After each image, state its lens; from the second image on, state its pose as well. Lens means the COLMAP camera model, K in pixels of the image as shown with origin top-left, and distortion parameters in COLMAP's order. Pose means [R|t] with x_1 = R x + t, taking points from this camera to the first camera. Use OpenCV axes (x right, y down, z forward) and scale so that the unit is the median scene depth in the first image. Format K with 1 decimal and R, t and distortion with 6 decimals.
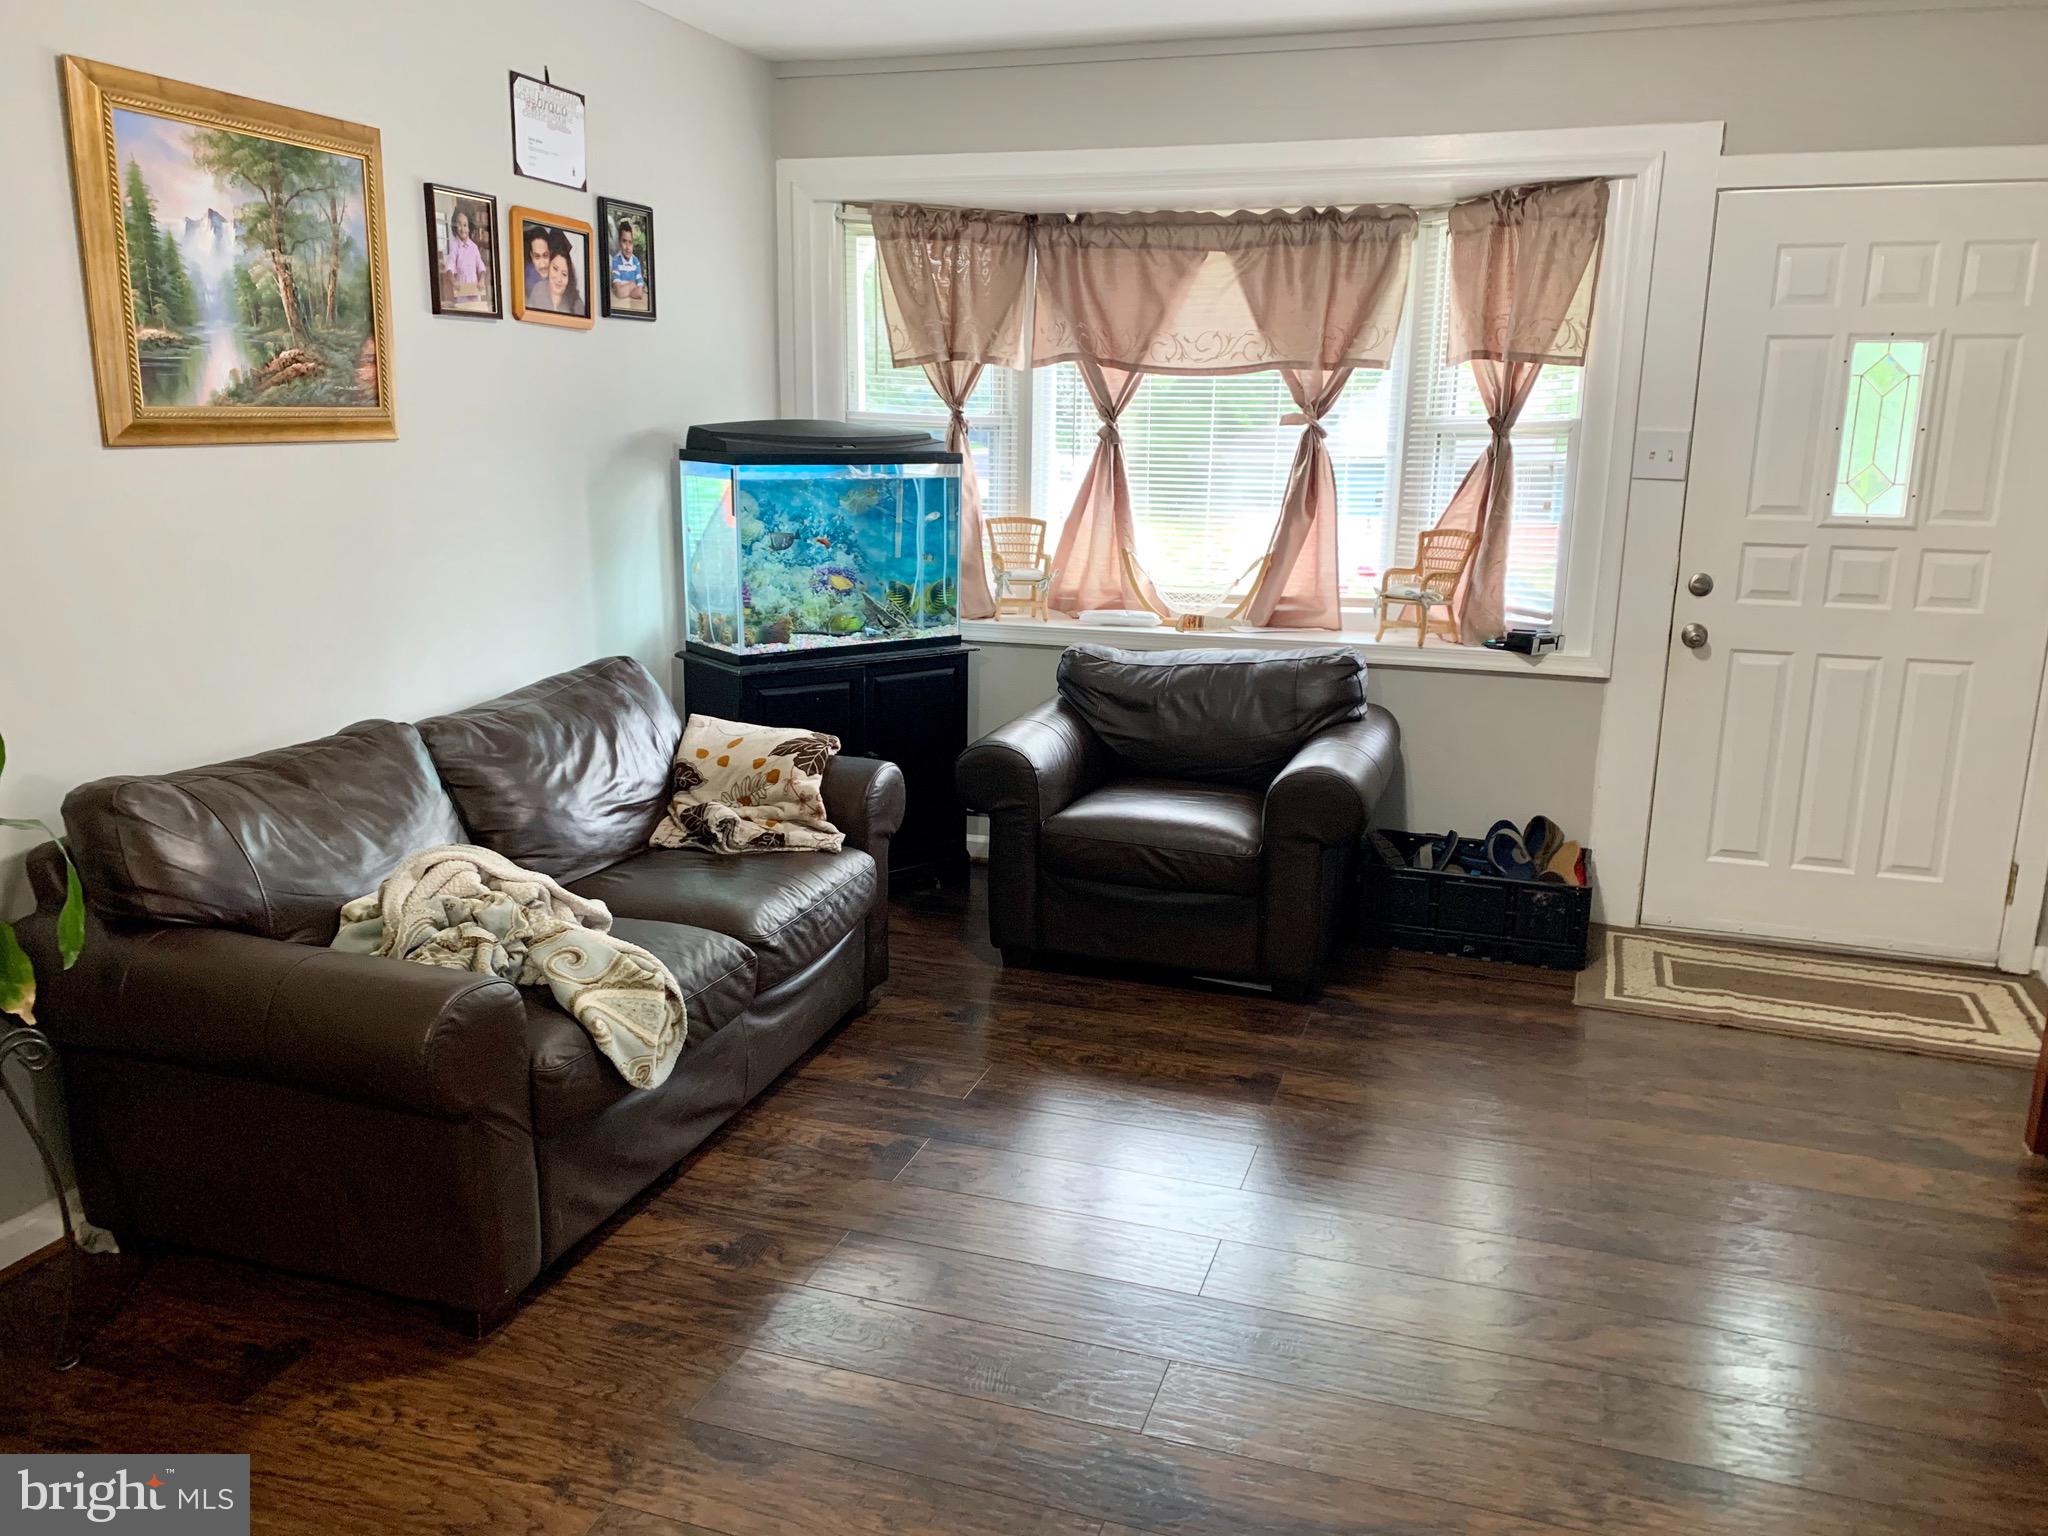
lens RADIAL K [[1554.1, 0, 1020.0], [0, 1554.1, 777.1], [0, 0, 1]] dist [0.011536, -0.012105]
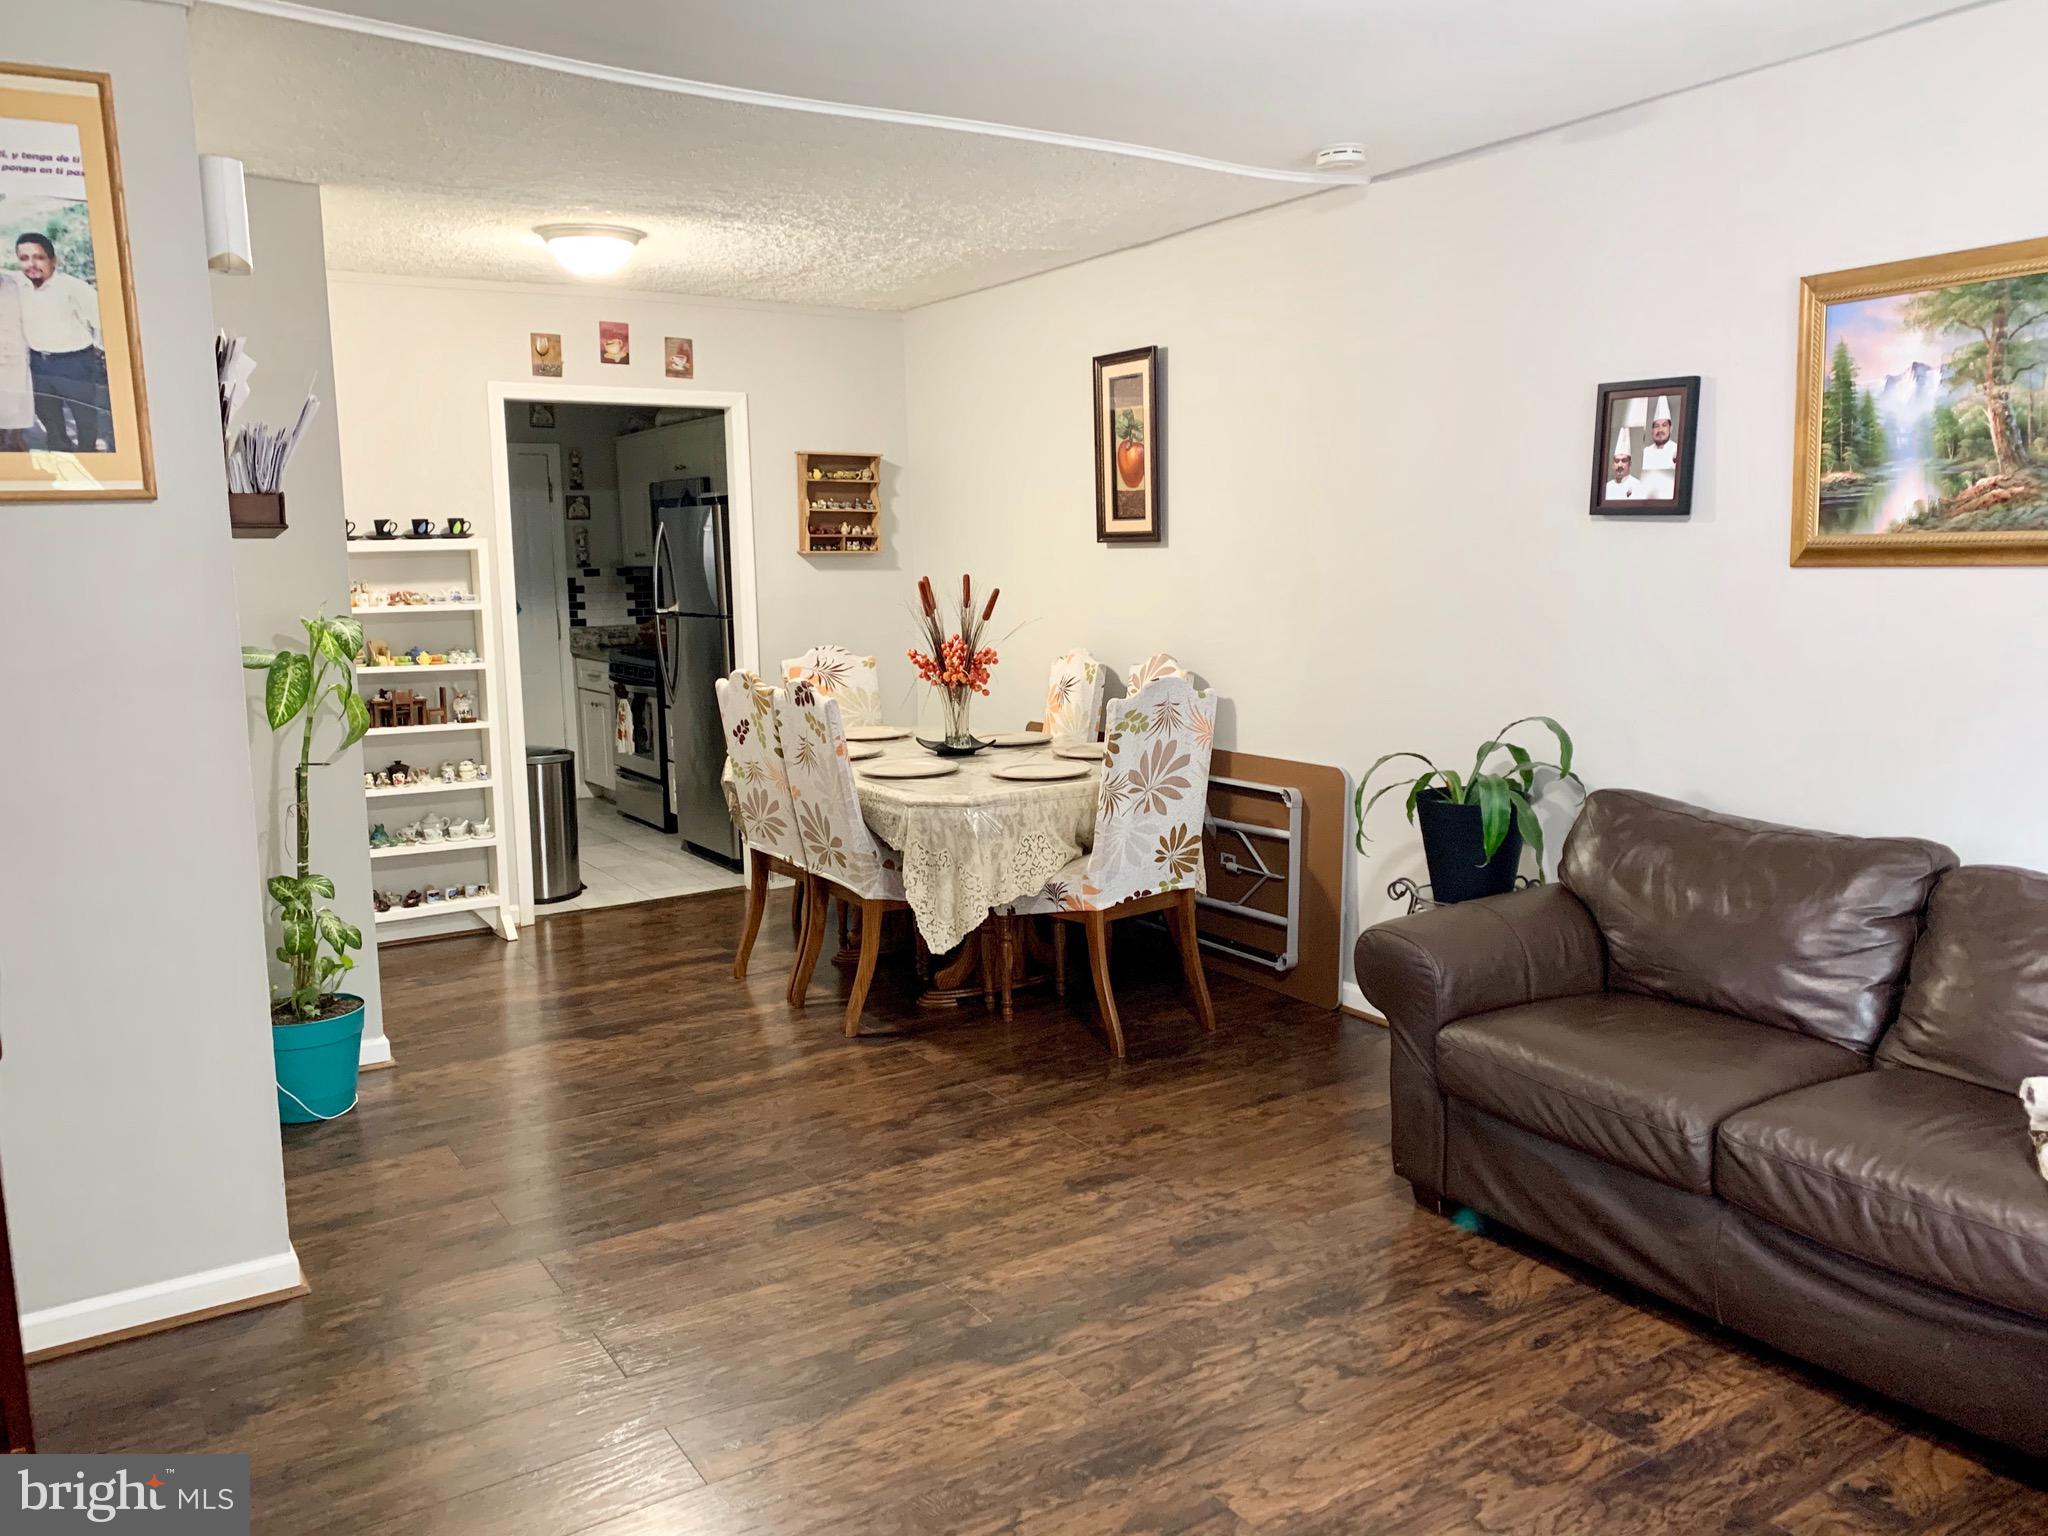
lens RADIAL K [[1554.1, 0, 1016.9], [0, 1554.1, 748.9], [0, 0, 1]] dist [0.011536, -0.012105]
pose [[-0.637146, 0.099589, -0.764282, 0.760103], [-0.164703, 0.951119, 0.261239, -0.274396], [0.752940, 0.292327, -0.589599, 1.209796]]
